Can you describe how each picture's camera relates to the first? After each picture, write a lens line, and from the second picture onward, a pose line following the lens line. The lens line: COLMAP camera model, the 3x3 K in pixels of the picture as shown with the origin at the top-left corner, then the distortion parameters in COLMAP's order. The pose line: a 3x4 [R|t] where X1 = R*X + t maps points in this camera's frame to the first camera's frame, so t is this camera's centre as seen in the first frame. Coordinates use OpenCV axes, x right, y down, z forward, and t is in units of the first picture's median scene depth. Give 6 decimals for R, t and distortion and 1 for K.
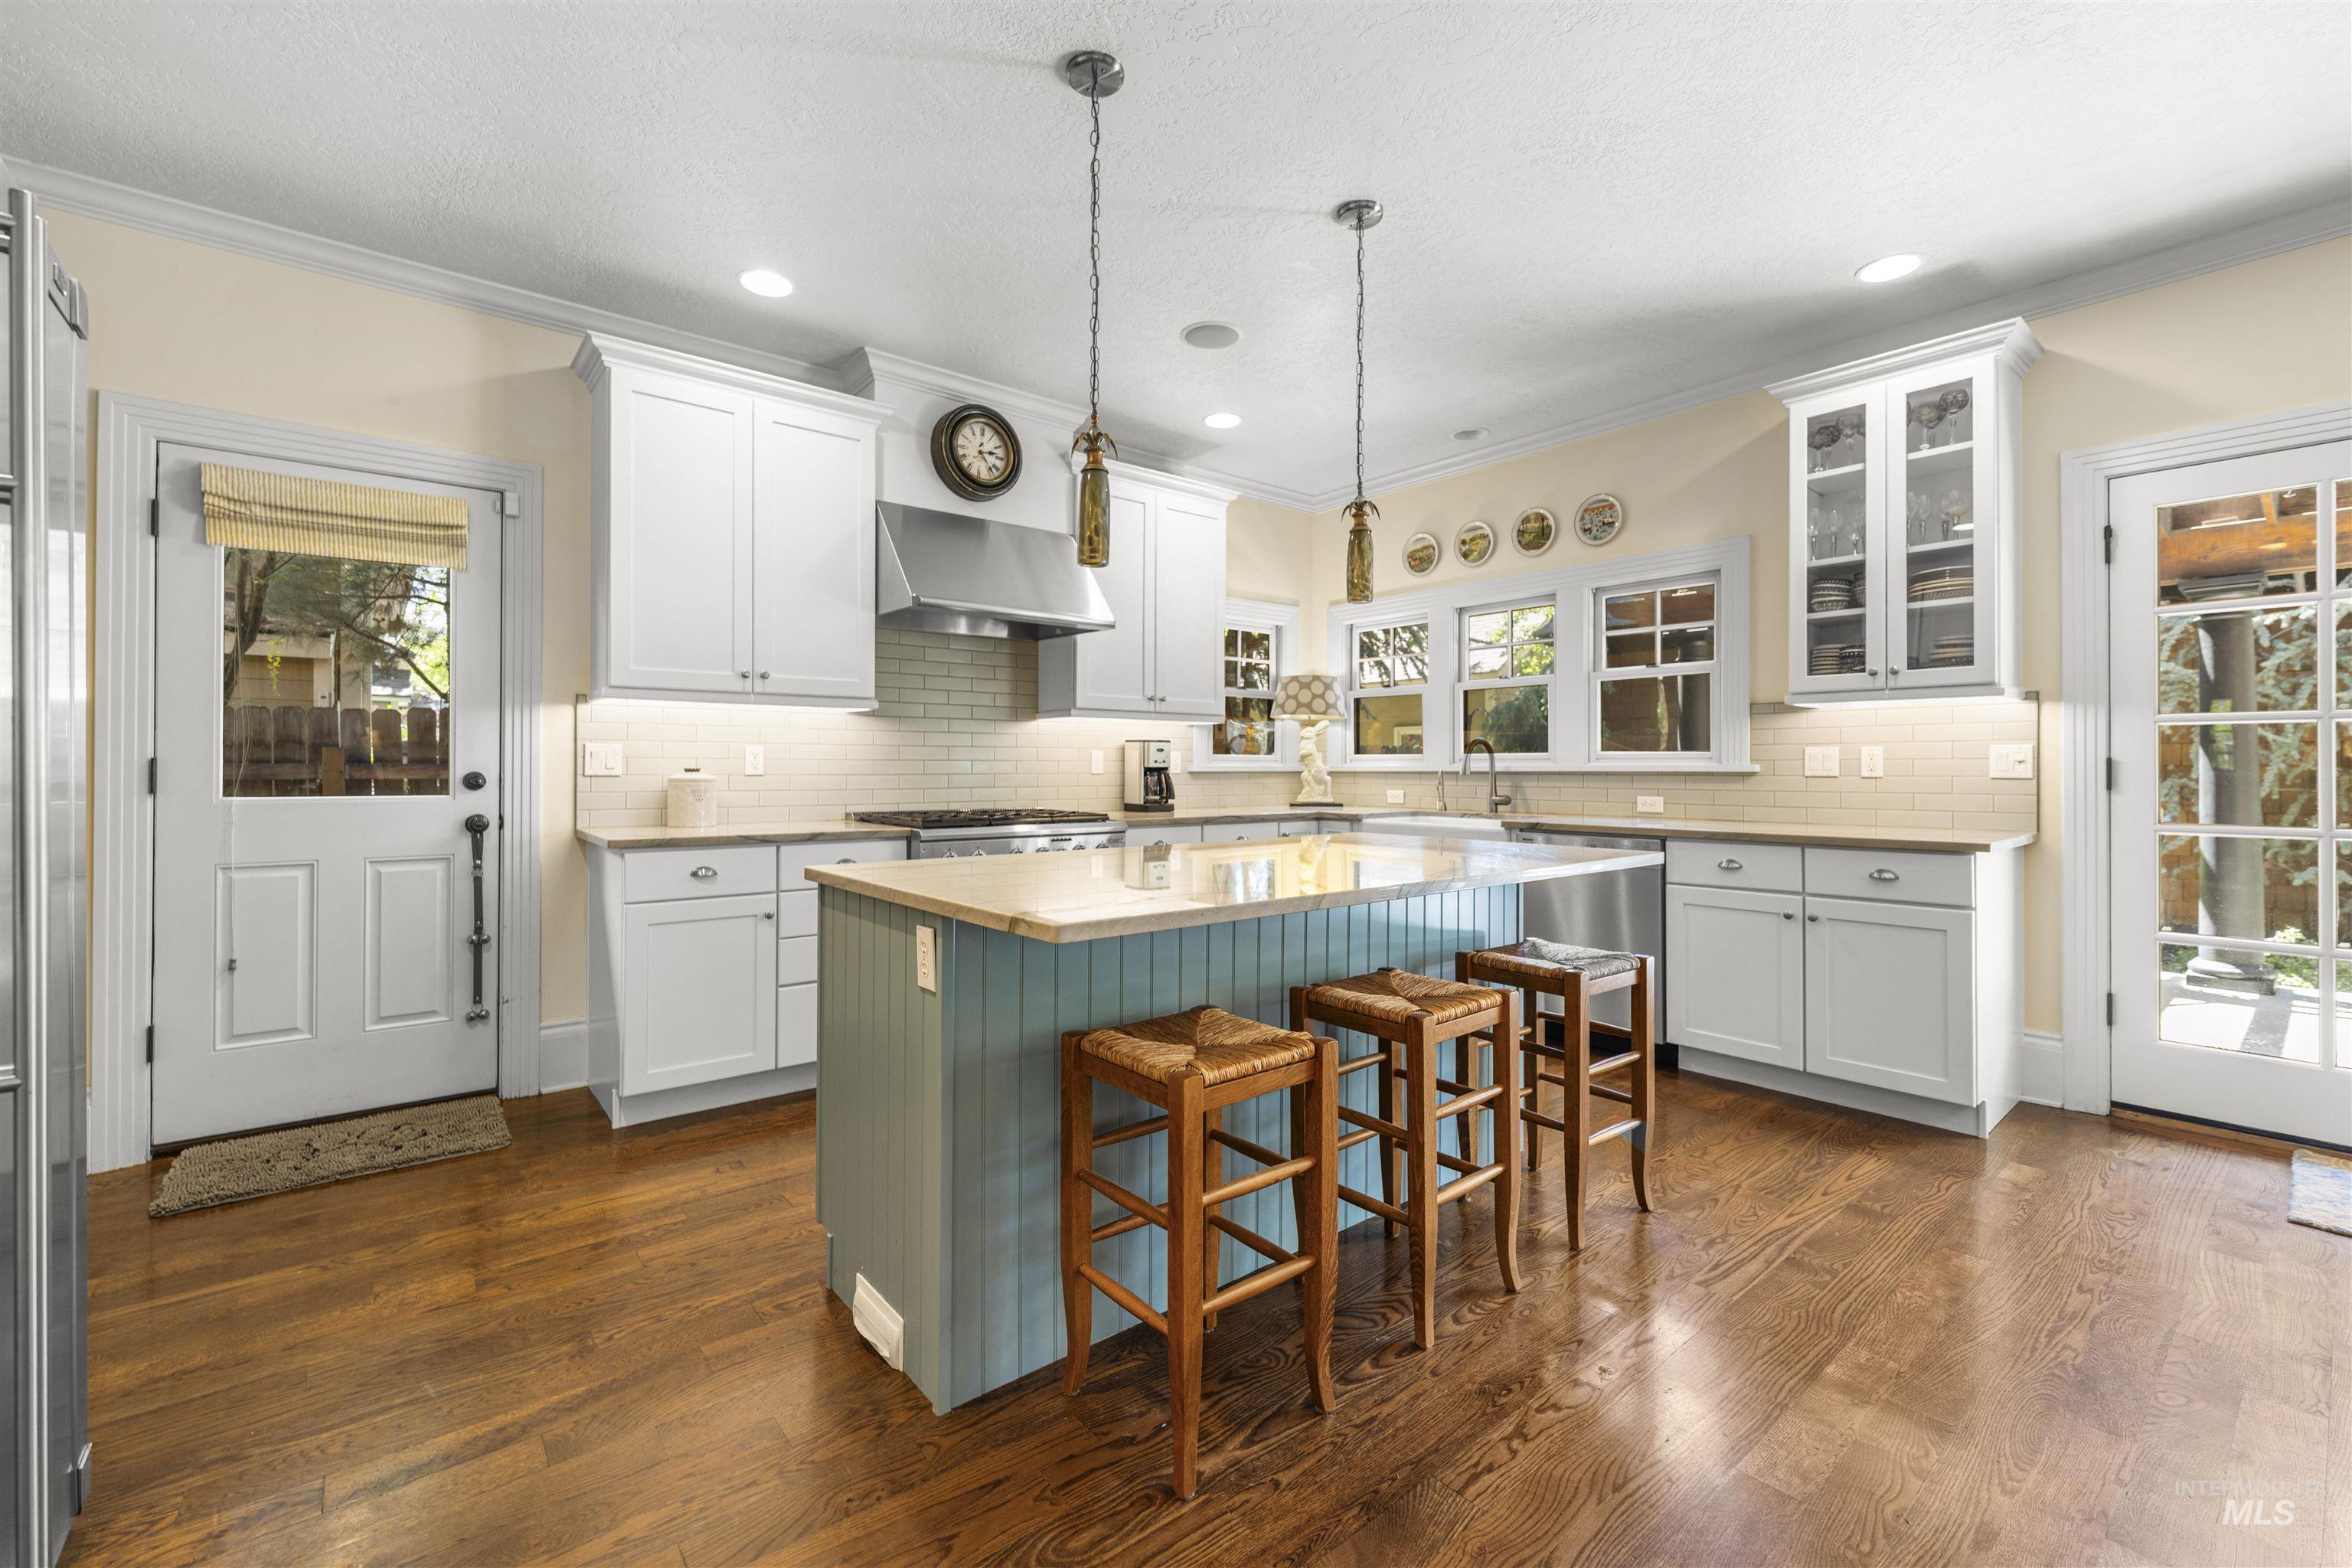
lens RADIAL K [[975.6, 0, 1182.8], [0, 975.6, 801.4], [0, 0, 1]] dist [-0.001046, 0.000051]
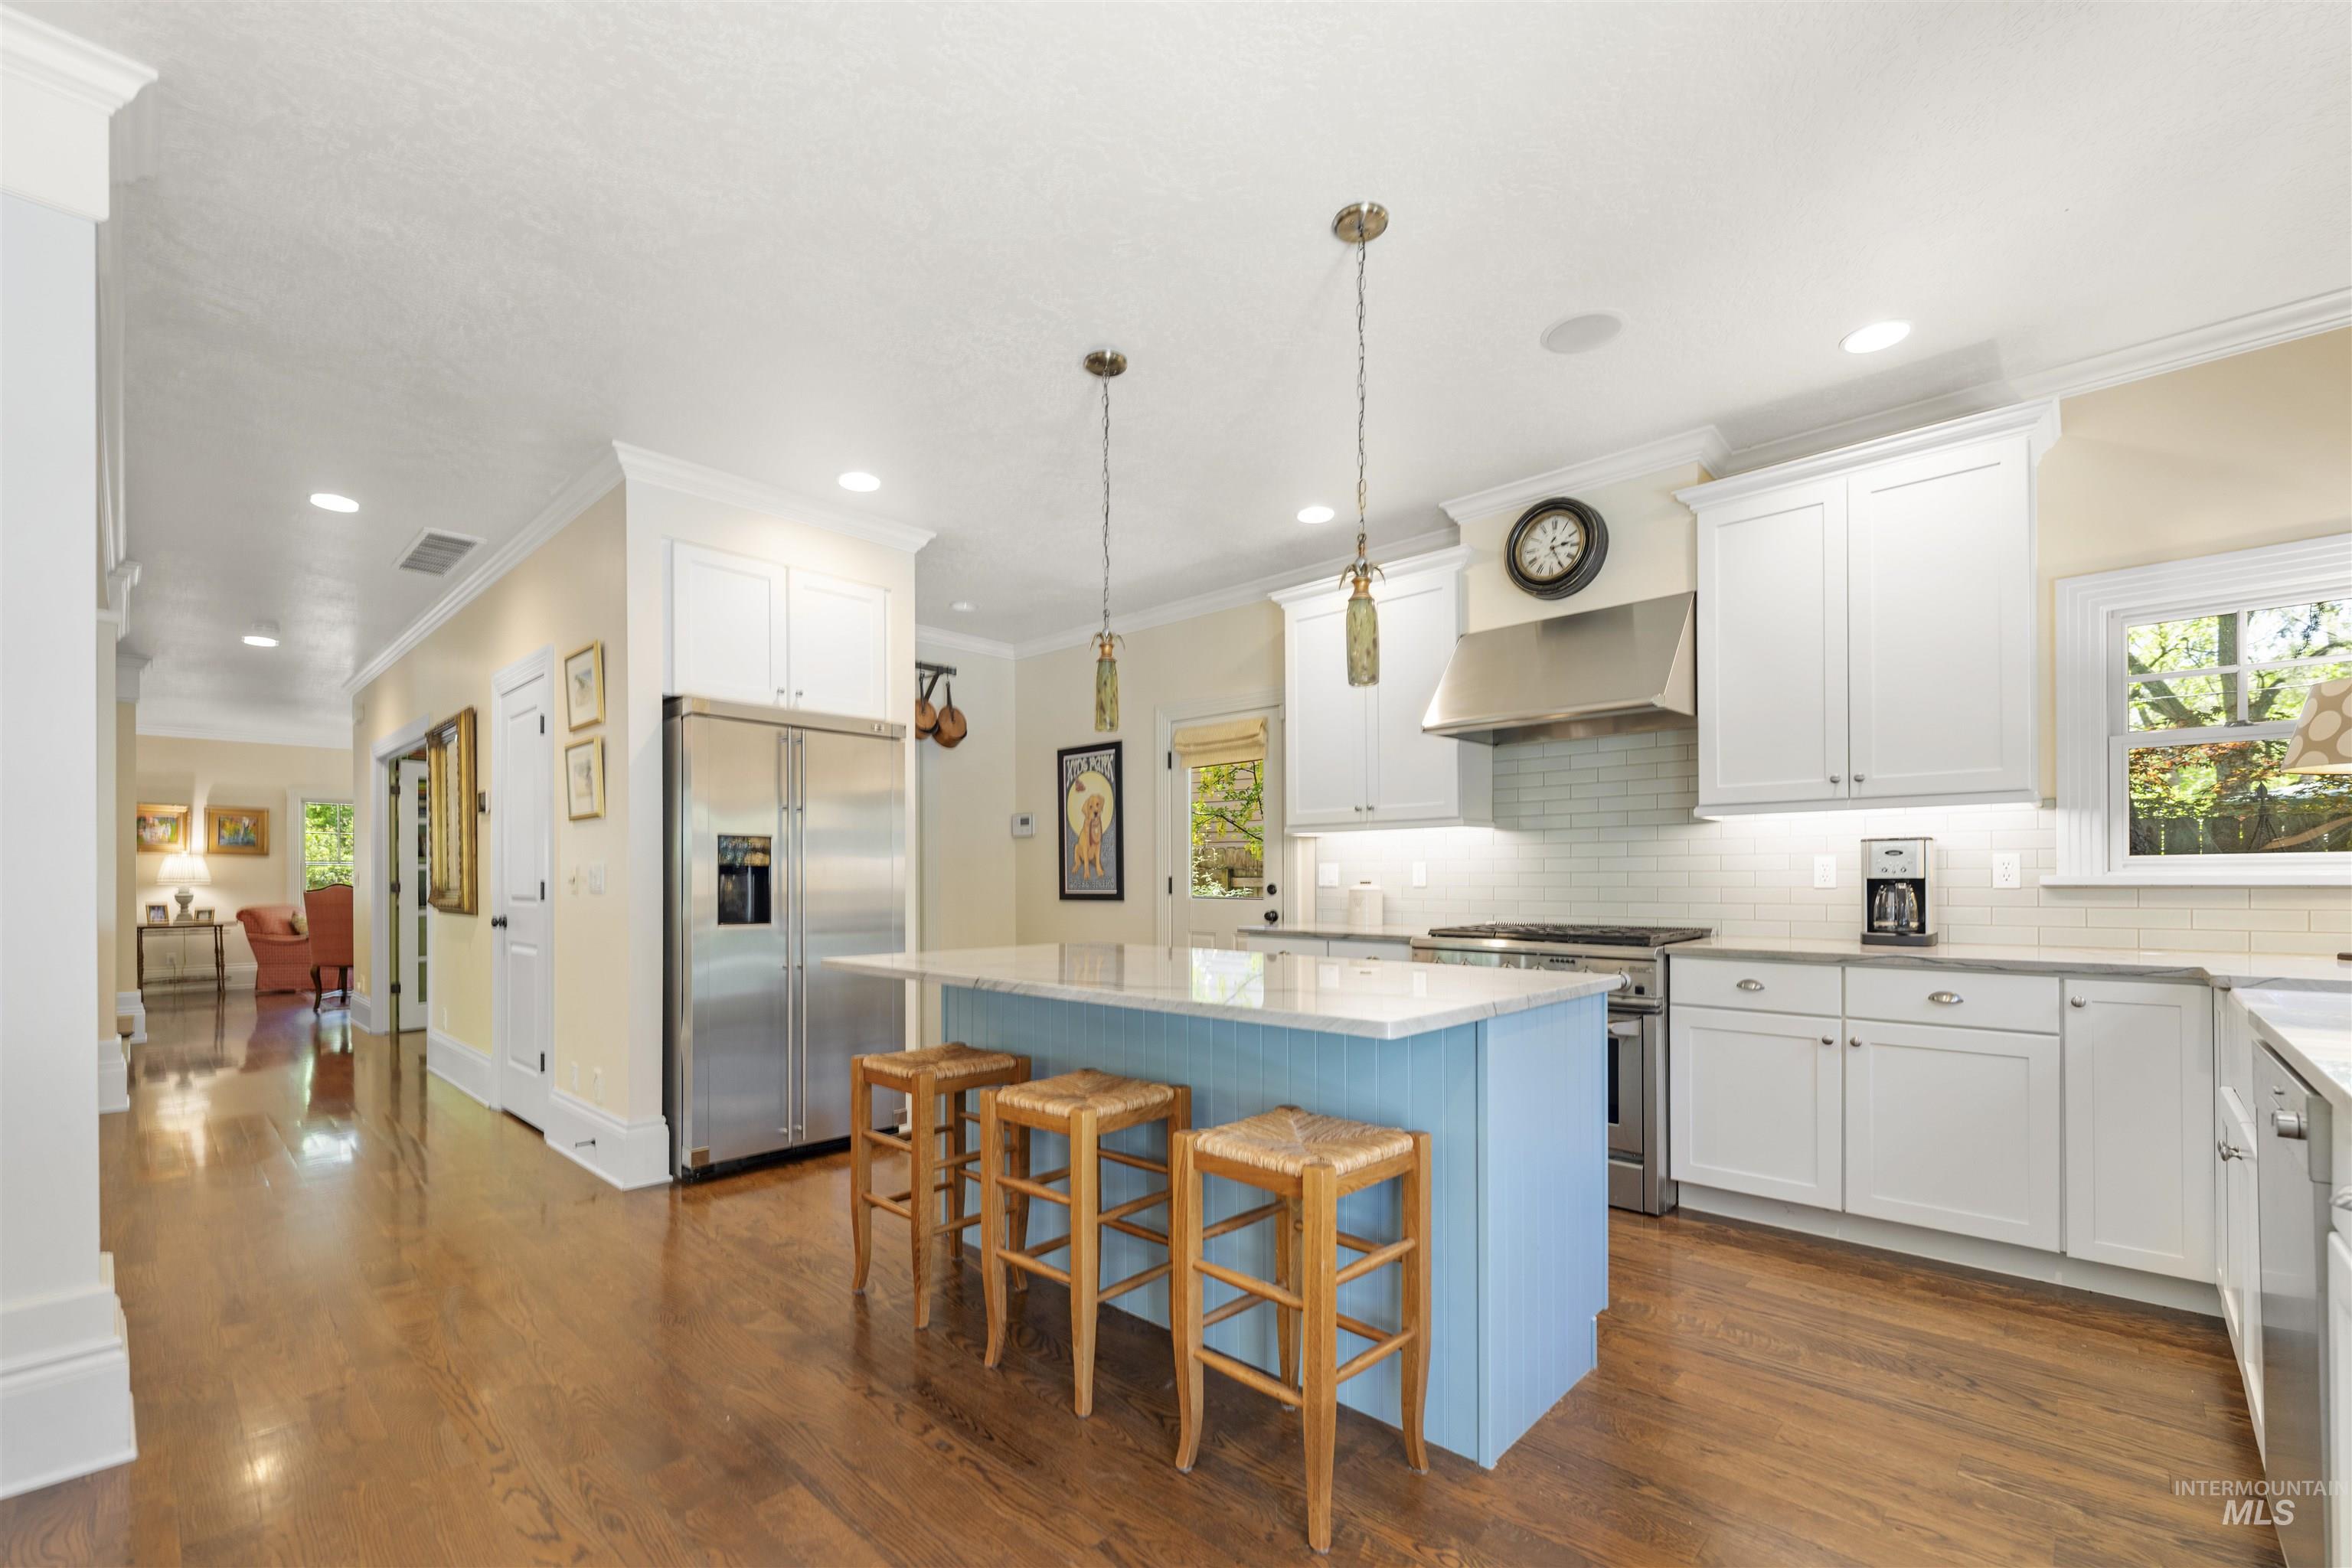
lens RADIAL K [[987.0, 0, 1174.1], [0, 987.0, 888.2], [0, 0, 1]] dist [-0.002299, -0.000437]
pose [[0.126322, 0.004461, -0.991979, 0.698526], [-0.033835, 0.999427, 0.000186, -0.014459], [0.991412, 0.033540, 0.126400, 0.522961]]
